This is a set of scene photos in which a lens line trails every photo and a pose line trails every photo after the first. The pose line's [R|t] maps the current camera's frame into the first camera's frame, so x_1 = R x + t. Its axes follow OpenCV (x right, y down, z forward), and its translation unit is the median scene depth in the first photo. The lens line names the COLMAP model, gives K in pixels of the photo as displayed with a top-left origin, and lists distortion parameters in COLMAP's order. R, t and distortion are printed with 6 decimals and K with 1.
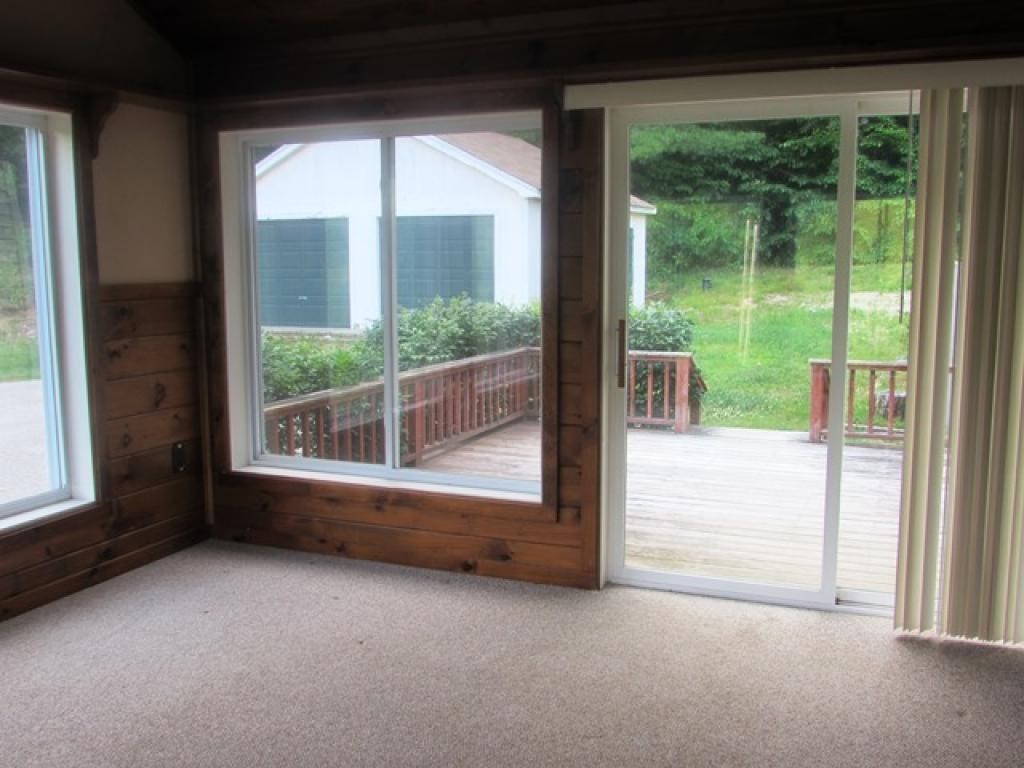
lens RADIAL K [[981.4, 0, 510.3], [0, 981.4, 385.7], [0, 0, 1]] dist [-0.059018, 0.000000]
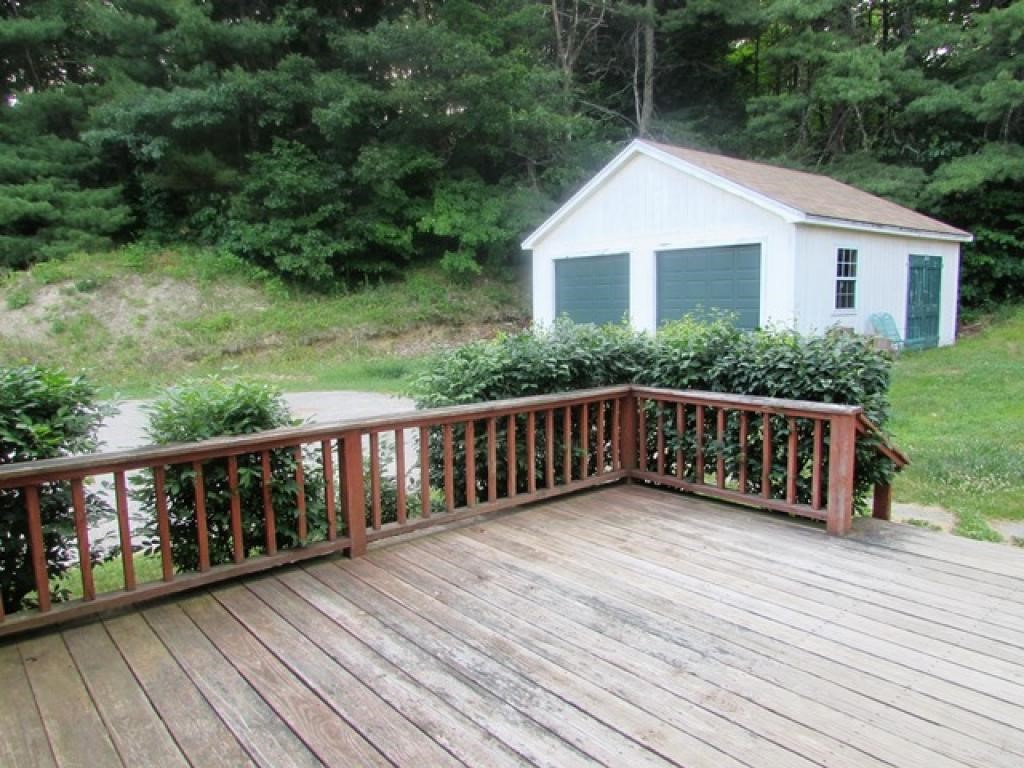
lens RADIAL K [[727.1, 0, 516.0], [0, 727.1, 379.9], [0, 0, 1]] dist [-0.015747, -0.011561]
pose [[0.896479, 0.036540, -0.441577, 0.187098], [-0.045651, 0.998907, -0.010023, -0.035294], [0.440728, 0.029144, 0.897167, 0.484394]]
